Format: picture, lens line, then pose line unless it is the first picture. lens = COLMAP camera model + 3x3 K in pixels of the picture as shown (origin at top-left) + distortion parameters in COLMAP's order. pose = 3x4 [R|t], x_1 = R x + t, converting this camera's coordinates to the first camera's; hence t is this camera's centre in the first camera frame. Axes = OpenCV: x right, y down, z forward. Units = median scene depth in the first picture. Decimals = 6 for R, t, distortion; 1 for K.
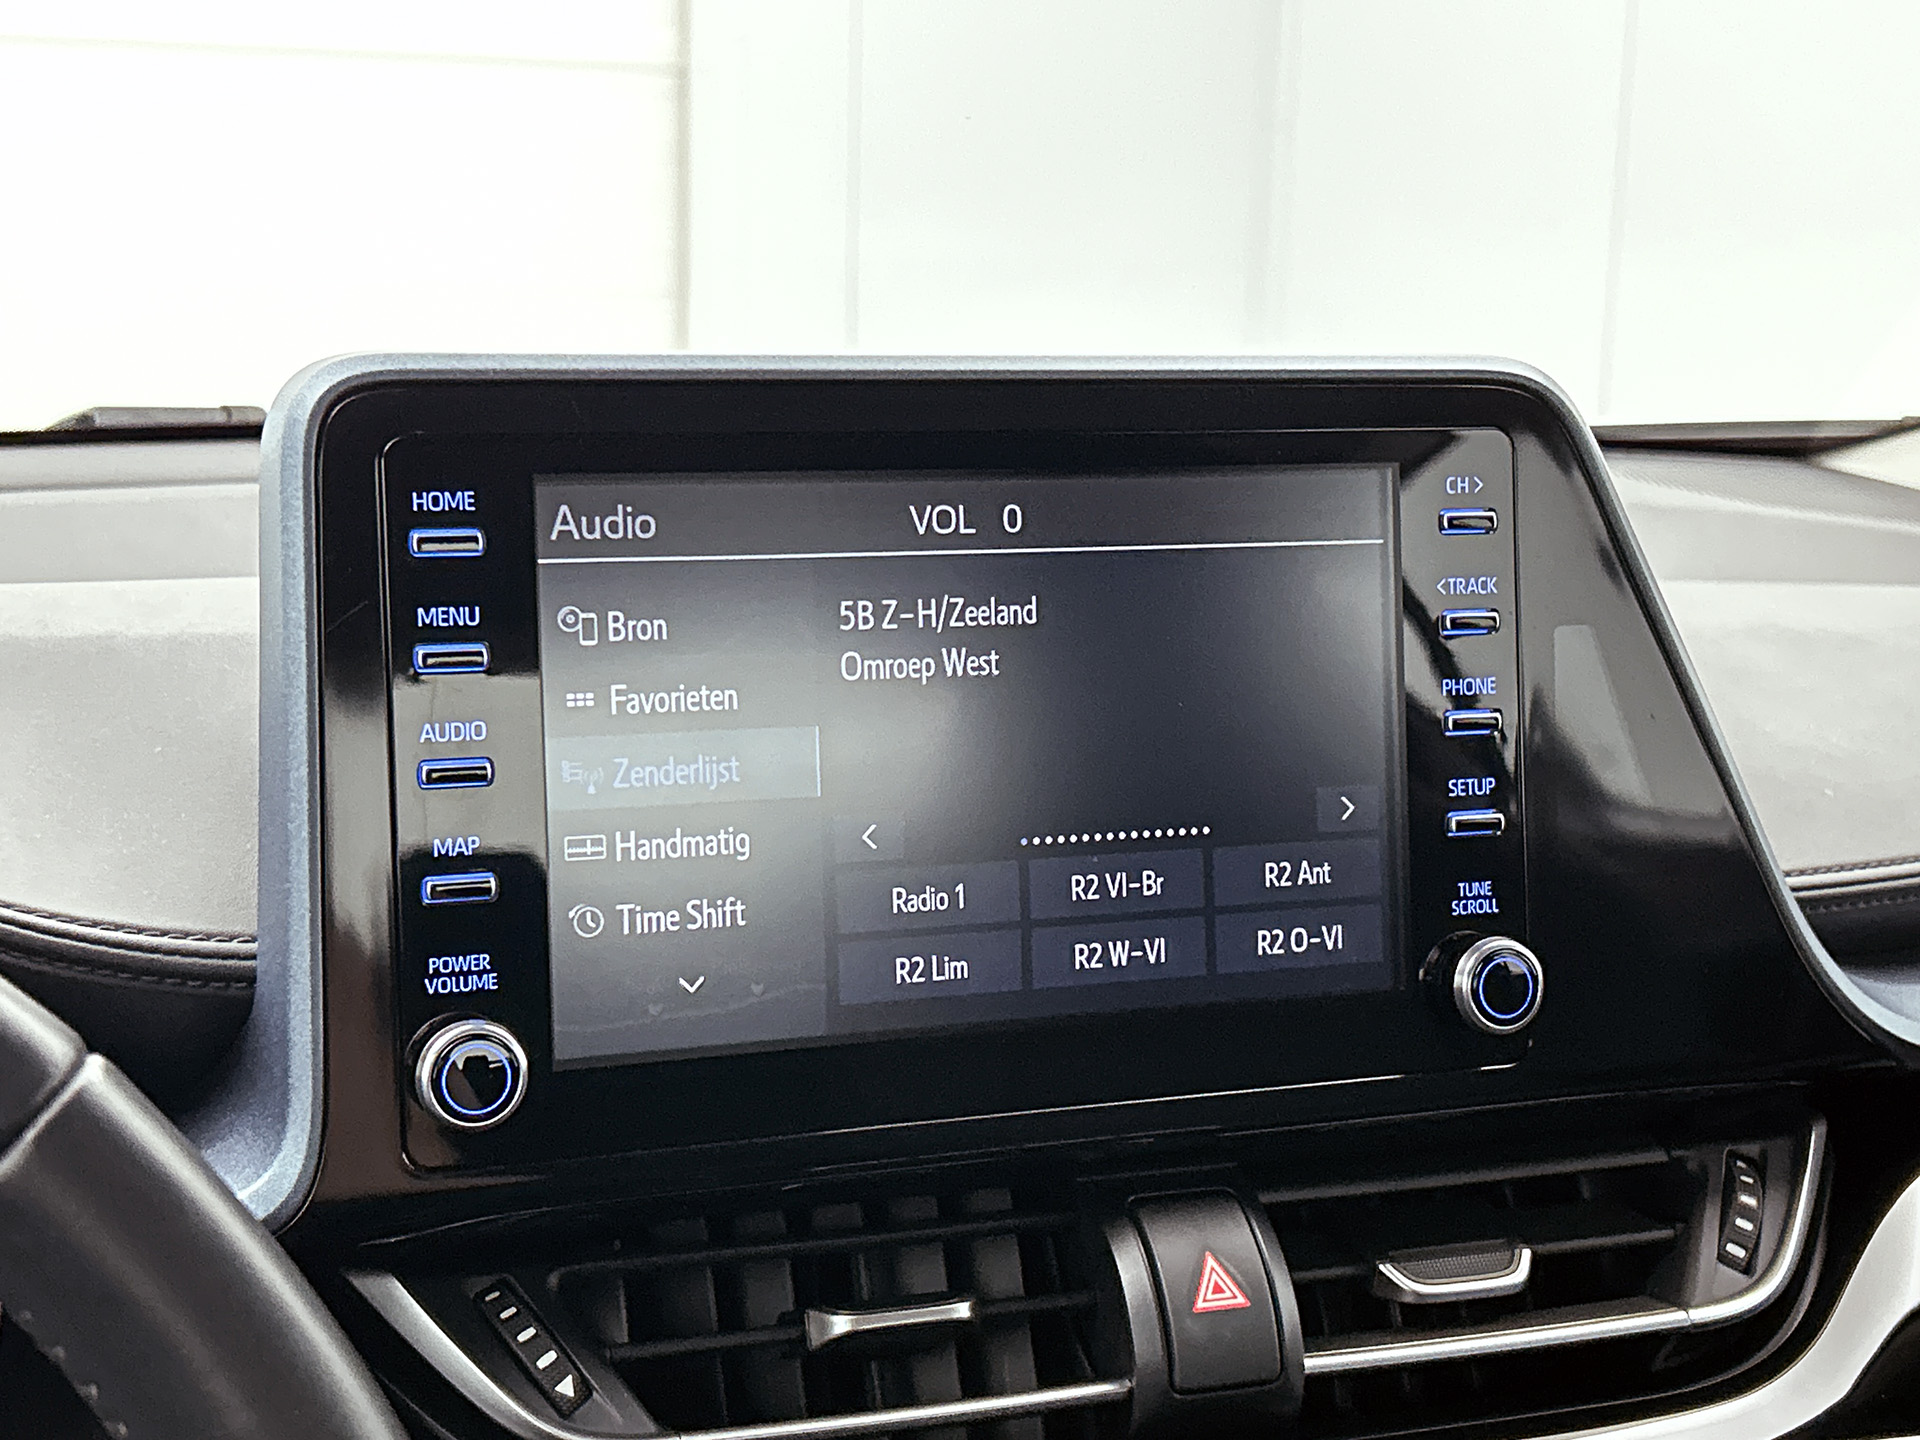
lens RADIAL K [[2896.2, 0, 976.6], [0, 2896.2, 709.5], [0, 0, 1]] dist [0.125845, 0.000000]
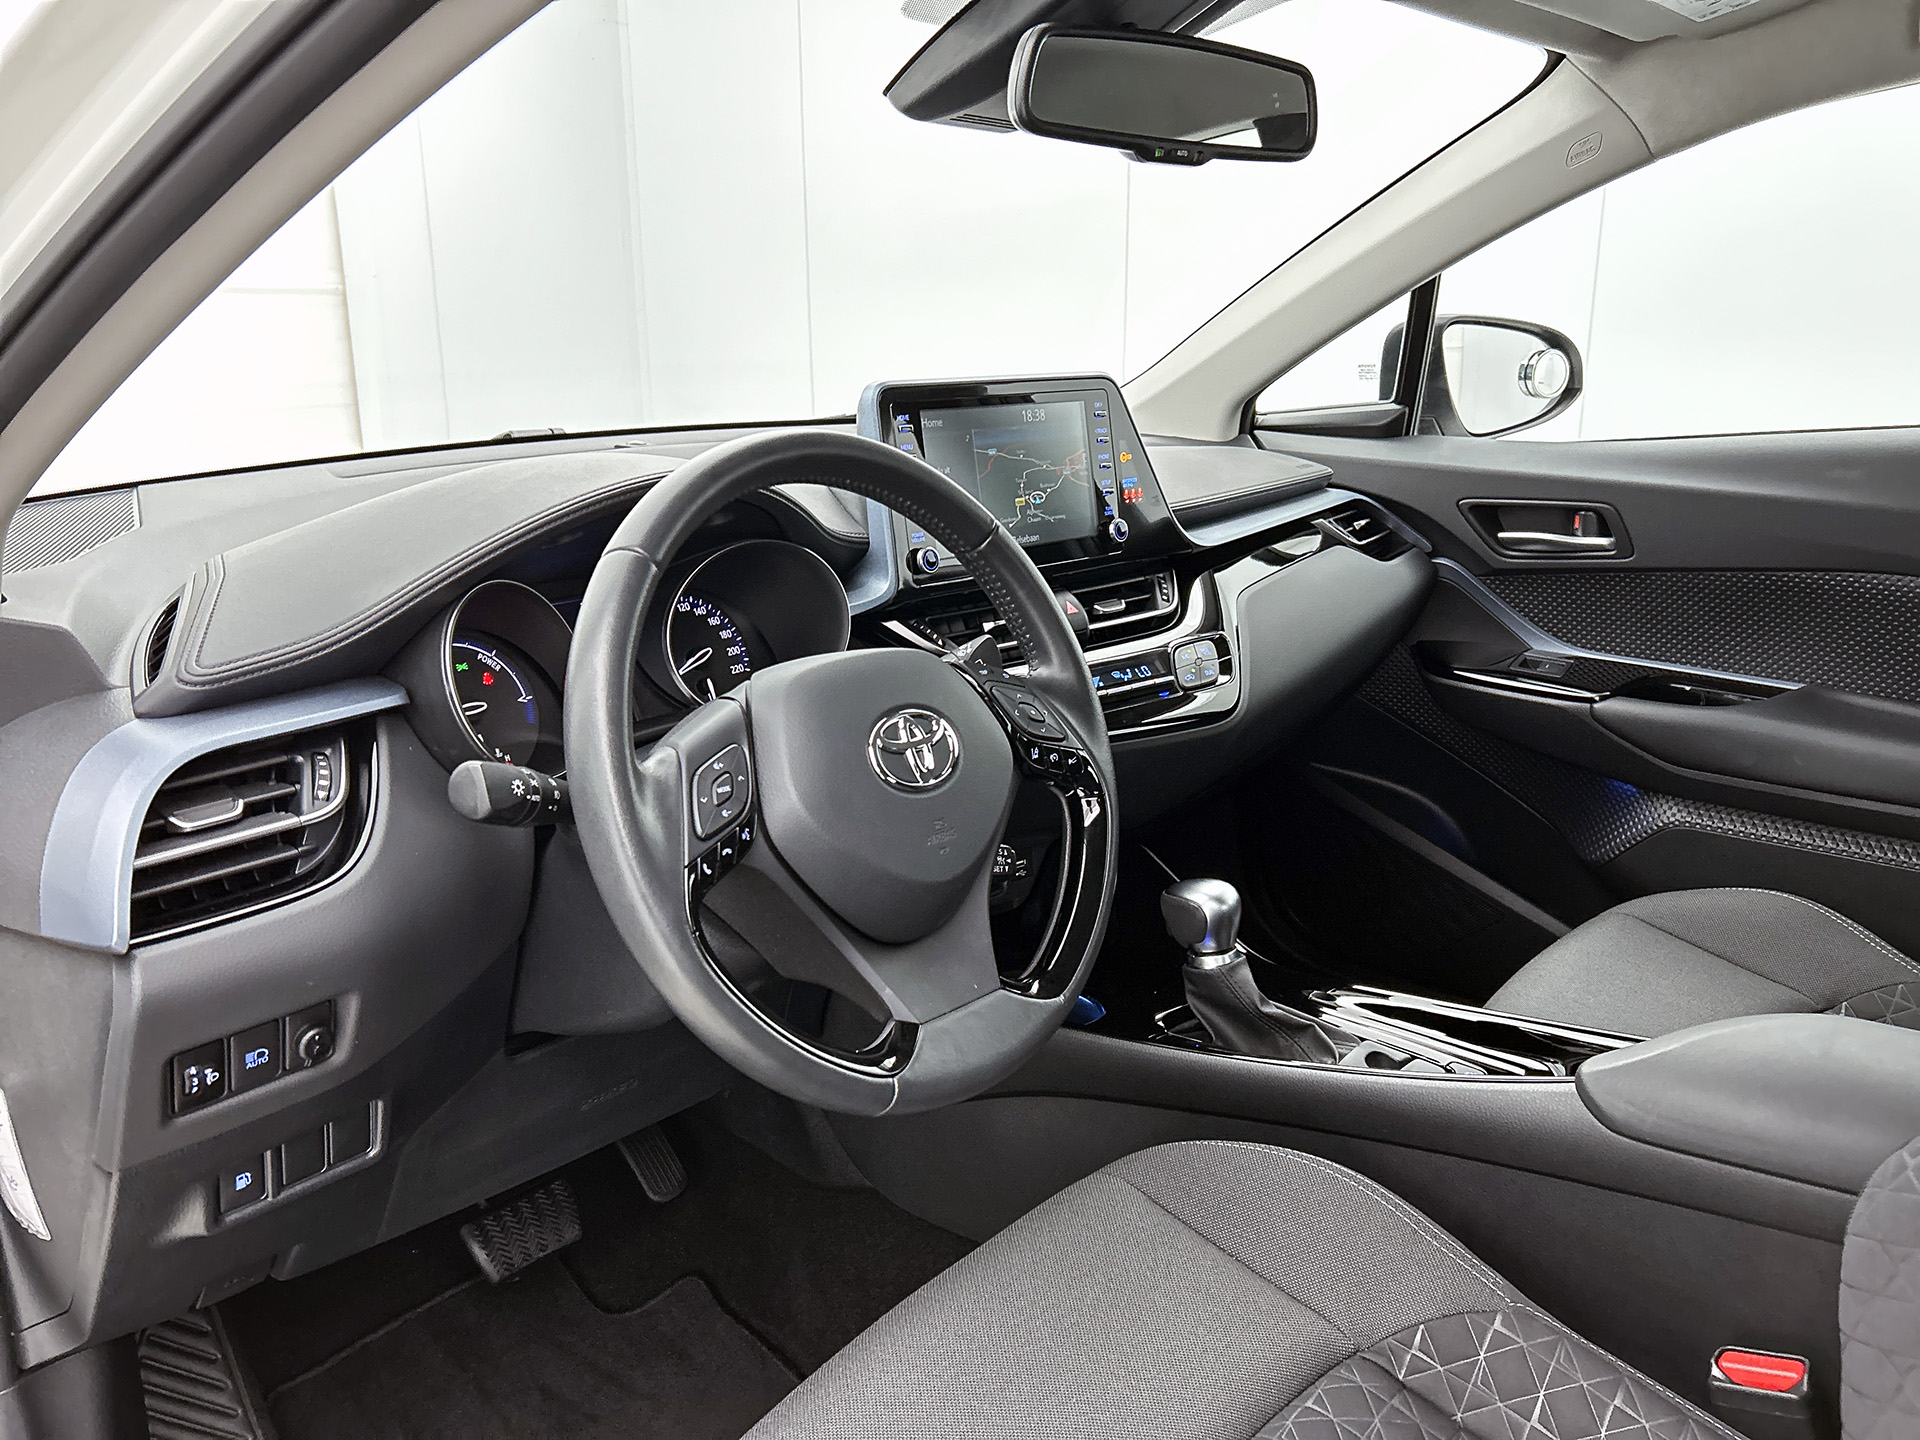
lens RADIAL K [[1405.5, 0, 952.9], [0, 1405.5, 701.3], [0, 0, 1]] dist [0.054871, -0.031704]
pose [[0.928035, -0.127841, 0.349867, -0.754487], [0.101928, 0.990567, 0.091584, 0.128415], [-0.358275, -0.049332, 0.932312, -0.749777]]
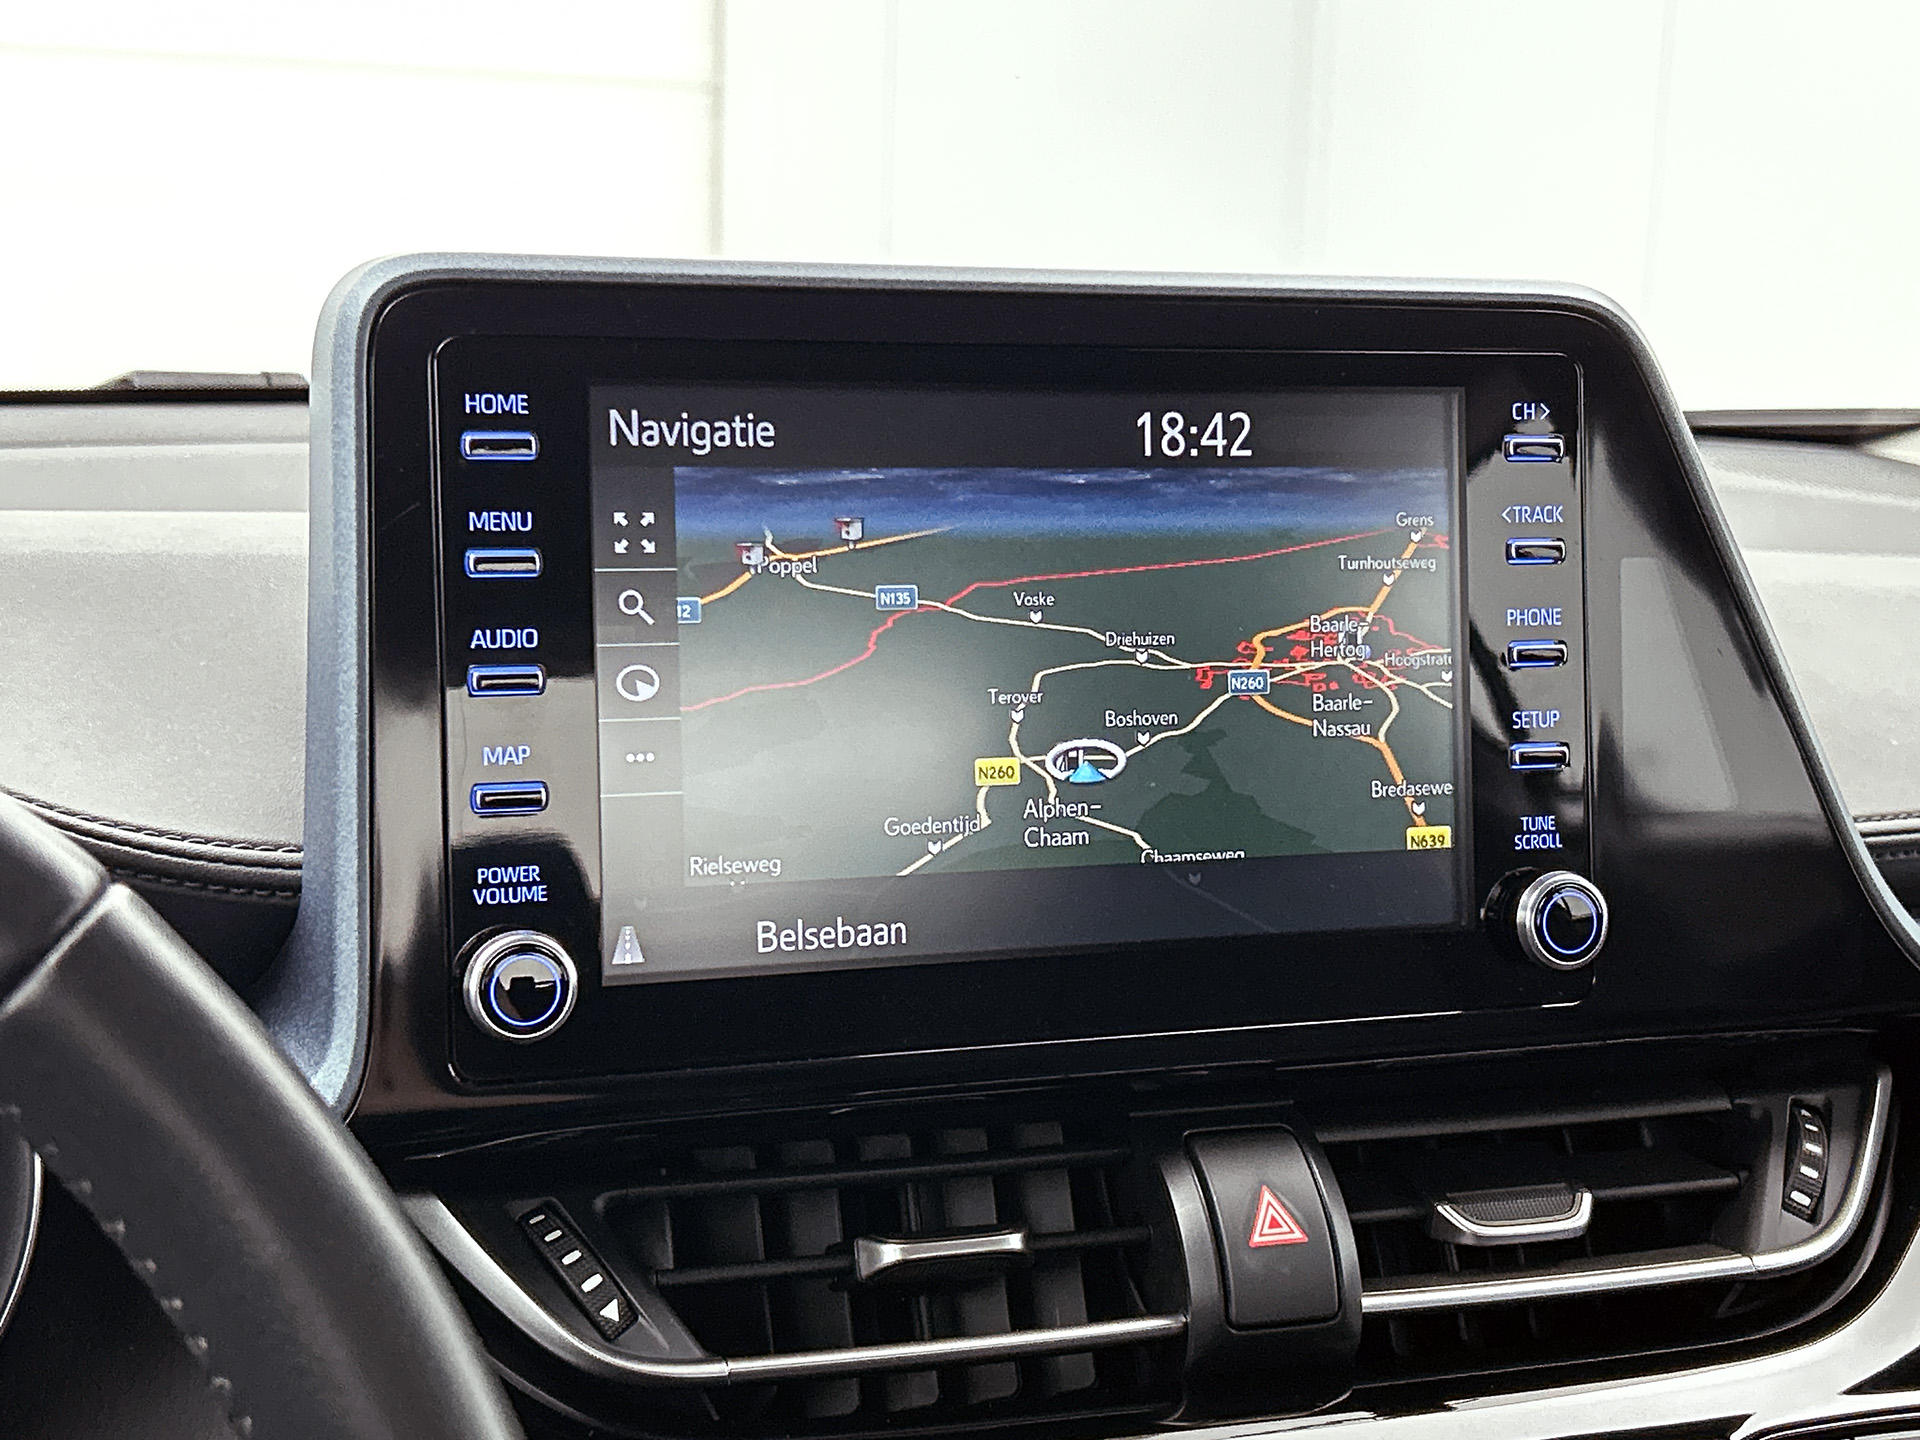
lens RADIAL K [[2896.2, 0, 985.1], [0, 2896.2, 702.3], [0, 0, 1]] dist [0.125845, 0.000000]
pose [[0.999943, 0.008987, -0.005745, -0.010357], [-0.009059, 0.999880, -0.012582, 0.035997], [0.005631, 0.012633, 0.999904, 0.016822]]
